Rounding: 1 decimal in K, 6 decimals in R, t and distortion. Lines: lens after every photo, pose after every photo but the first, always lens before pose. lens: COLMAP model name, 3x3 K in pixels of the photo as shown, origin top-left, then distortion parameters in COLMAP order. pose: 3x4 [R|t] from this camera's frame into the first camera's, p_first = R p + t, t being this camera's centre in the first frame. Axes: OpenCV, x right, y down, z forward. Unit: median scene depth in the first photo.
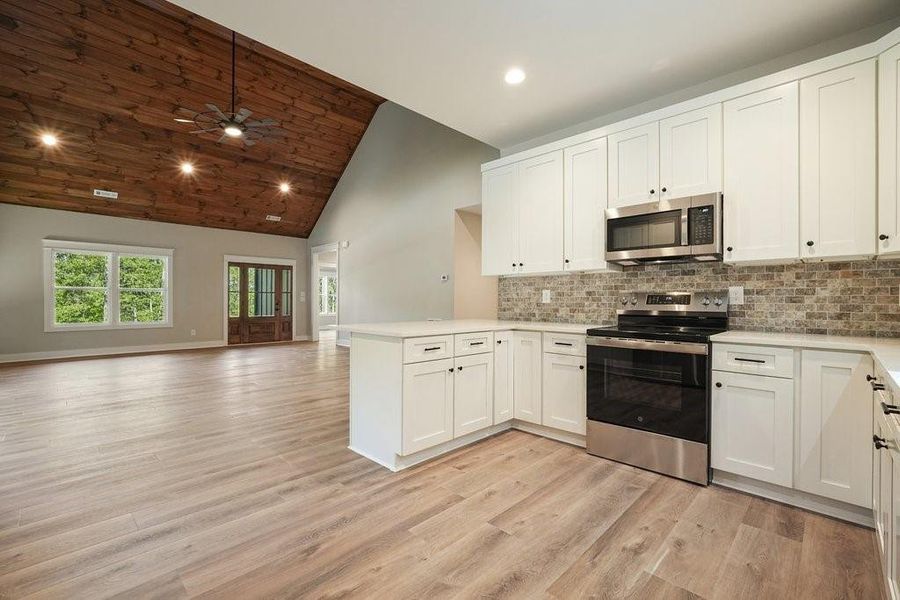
lens RADIAL K [[396.9, 0, 446.0], [0, 396.9, 296.2], [0, 0, 1]] dist [-0.012501, 0.004174]
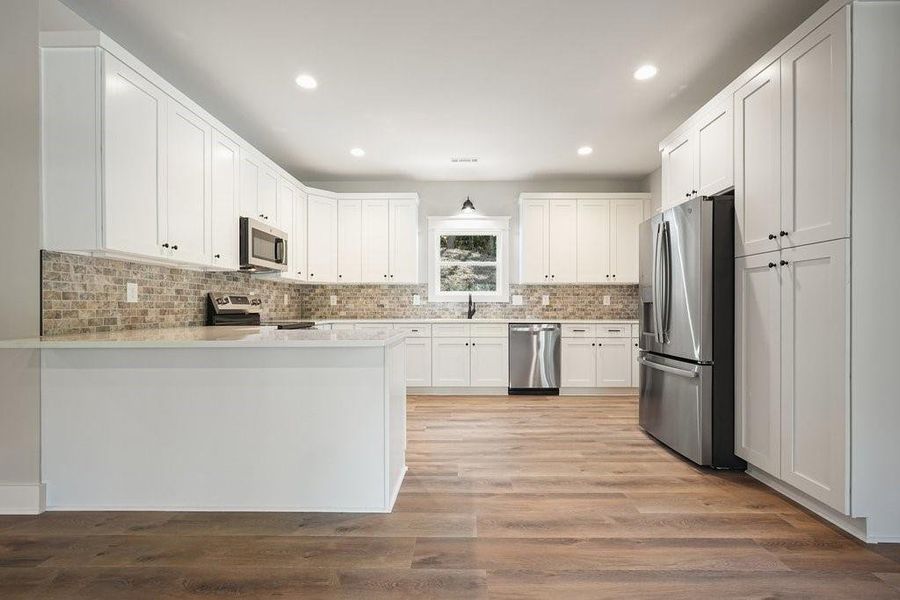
lens RADIAL K [[396.9, 0, 461.8], [0, 396.9, 313.1], [0, 0, 1]] dist [-0.012501, 0.004174]
pose [[-0.696173, -0.014497, 0.717727, -0.510734], [-0.010922, 0.999894, 0.009602, 0.018546], [-0.717791, -0.001155, -0.696258, 0.864135]]
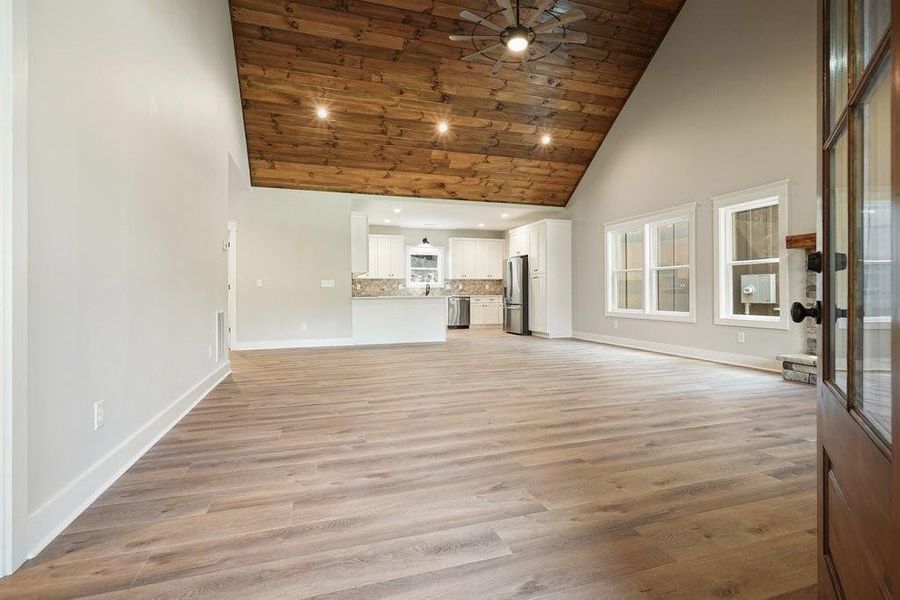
lens RADIAL K [[396.9, 0, 448.8], [0, 396.9, 292.5], [0, 0, 1]] dist [-0.012501, 0.004174]
pose [[-0.878615, 0.003529, 0.477517, -0.775286], [-0.001501, 0.999947, -0.010151, 0.037693], [-0.477528, -0.009635, -0.878564, 1.582606]]
